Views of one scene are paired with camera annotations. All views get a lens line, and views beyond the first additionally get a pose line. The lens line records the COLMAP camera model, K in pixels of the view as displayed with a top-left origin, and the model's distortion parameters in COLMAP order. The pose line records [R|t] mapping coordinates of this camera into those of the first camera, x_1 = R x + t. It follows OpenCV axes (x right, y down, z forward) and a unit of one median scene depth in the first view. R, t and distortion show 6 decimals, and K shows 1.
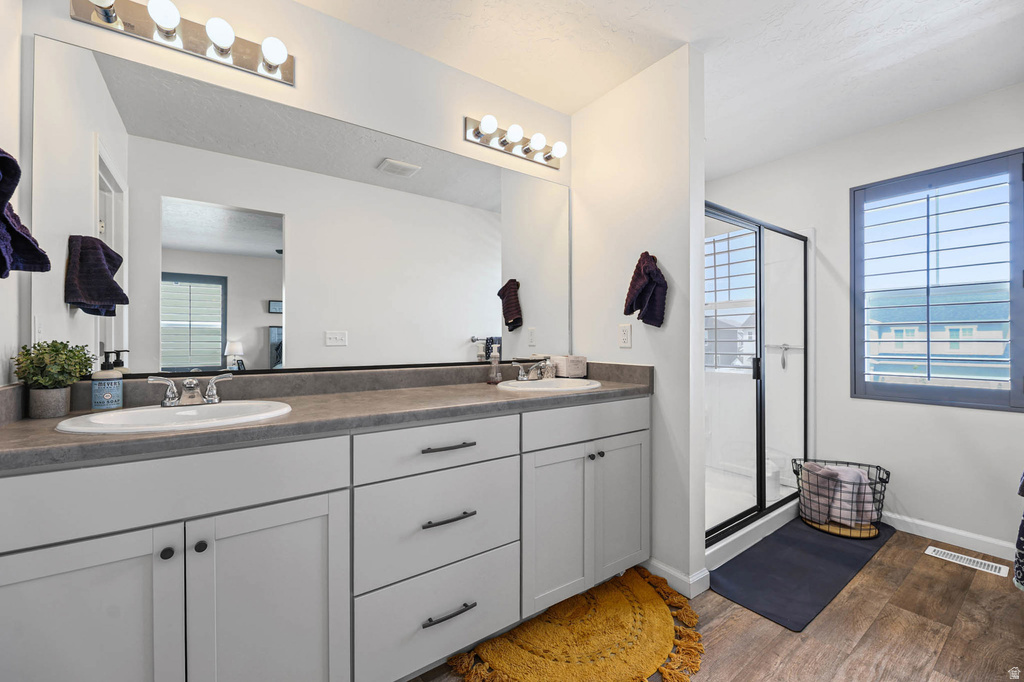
lens RADIAL K [[428.5, 0, 510.2], [0, 428.5, 345.0], [0, 0, 1]] dist [-0.002015, -0.001566]
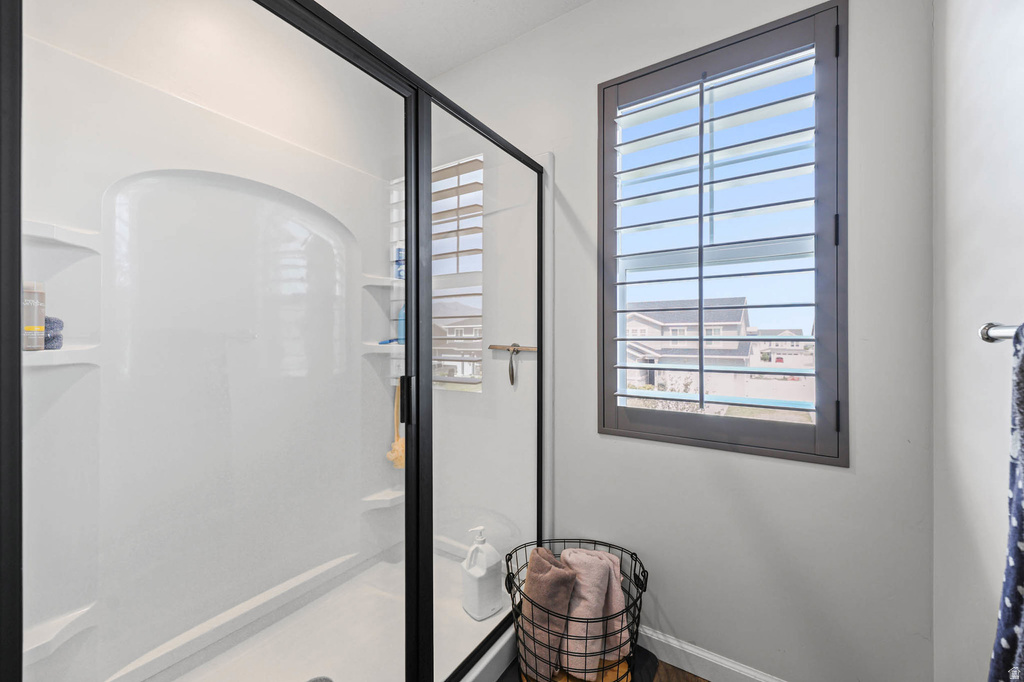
lens RADIAL K [[428.5, 0, 510.6], [0, 428.5, 345.1], [0, 0, 1]] dist [-0.002015, -0.001566]
pose [[0.931682, -0.005381, 0.363236, 0.472492], [0.003178, 0.999973, 0.006664, -0.005008], [-0.363262, -0.005054, 0.931673, 0.495394]]
